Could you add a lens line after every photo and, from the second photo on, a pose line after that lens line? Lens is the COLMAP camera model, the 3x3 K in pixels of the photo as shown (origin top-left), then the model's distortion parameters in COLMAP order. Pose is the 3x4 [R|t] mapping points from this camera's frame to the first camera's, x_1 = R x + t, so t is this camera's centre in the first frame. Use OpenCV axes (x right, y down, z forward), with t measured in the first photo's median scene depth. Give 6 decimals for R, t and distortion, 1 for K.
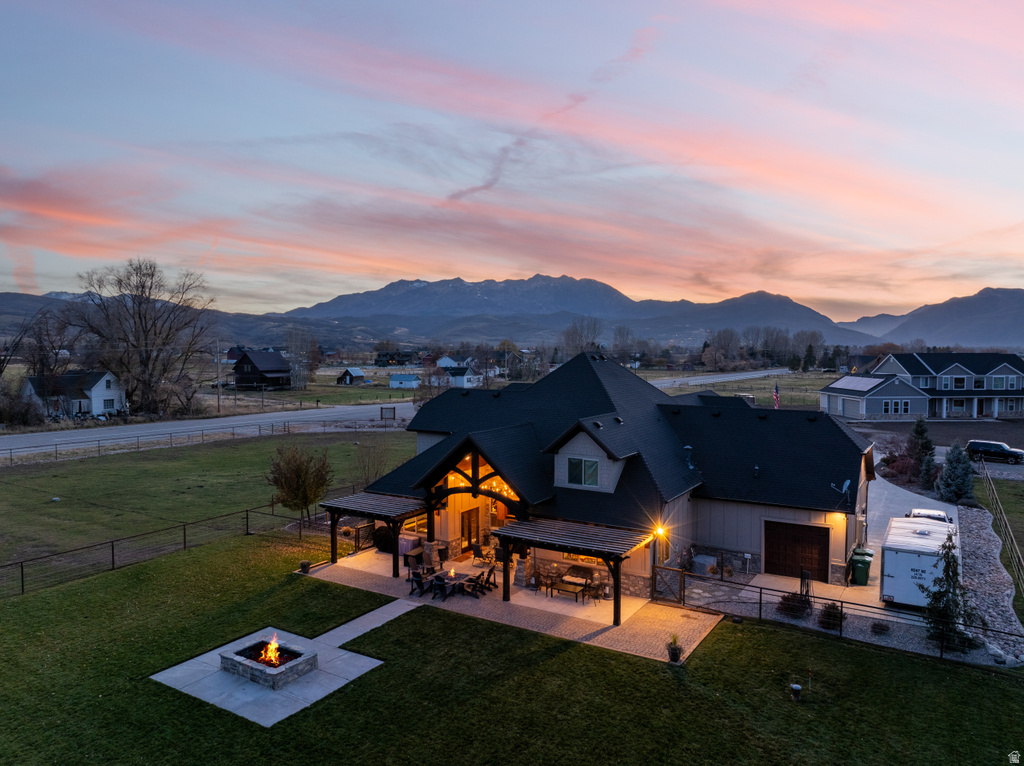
lens RADIAL K [[724.6, 0, 517.8], [0, 724.6, 360.9], [0, 0, 1]] dist [-0.032953, -0.006893]
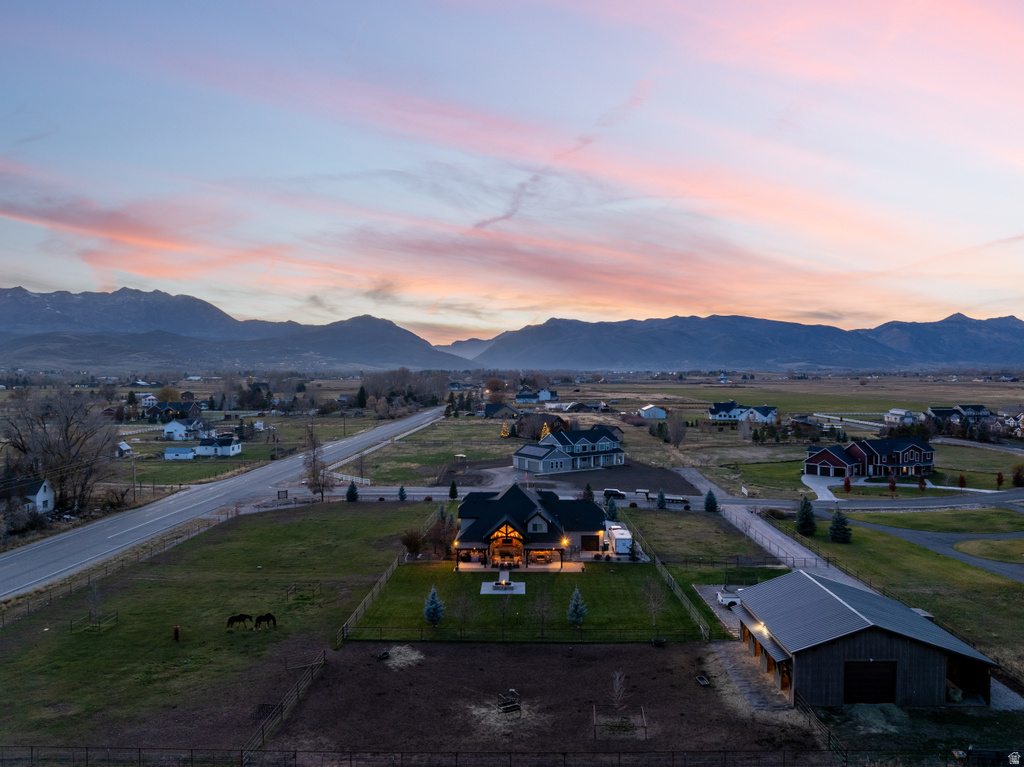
lens RADIAL K [[724.6, 0, 517.8], [0, 724.6, 361.4], [0, 0, 1]] dist [-0.032953, -0.006893]
pose [[0.860940, 0.001169, 0.508705, -0.528805], [0.012602, 0.999641, -0.023626, -0.167135], [-0.508550, 0.026751, 0.860617, -0.577536]]
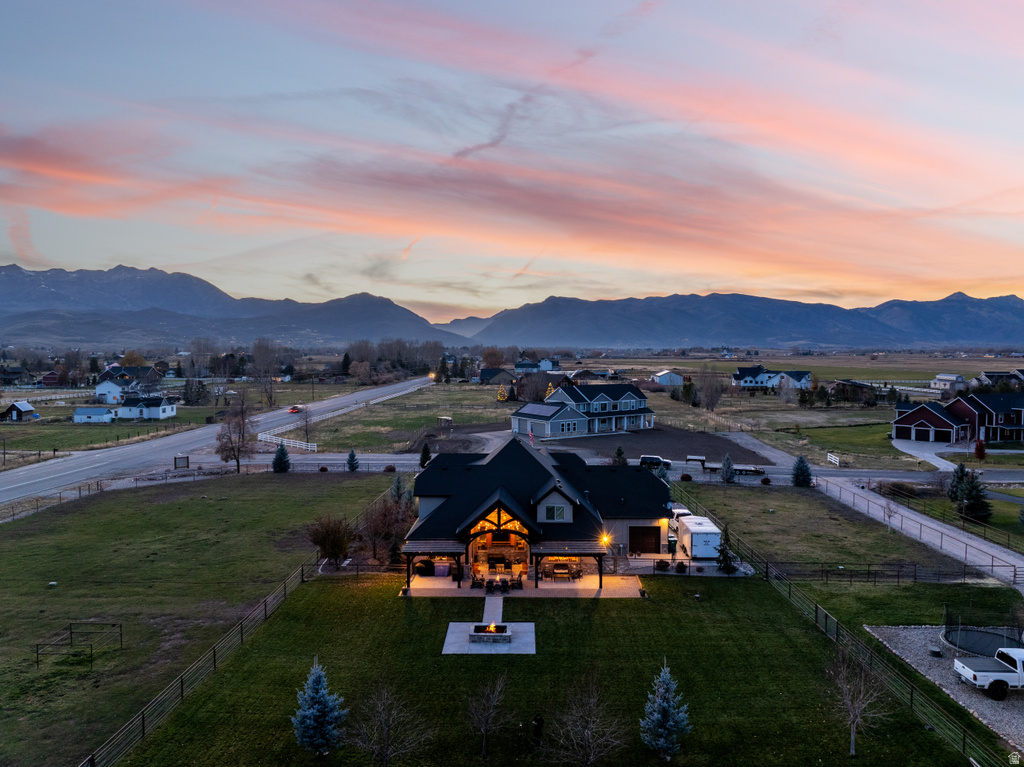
lens RADIAL K [[724.6, 0, 517.8], [0, 724.6, 361.4], [0, 0, 1]] dist [-0.032953, -0.006893]
pose [[0.860071, -0.012881, 0.510012, -0.292155], [0.011876, 0.999916, 0.005226, -0.076733], [-0.510037, 0.001562, 0.860151, -0.169823]]
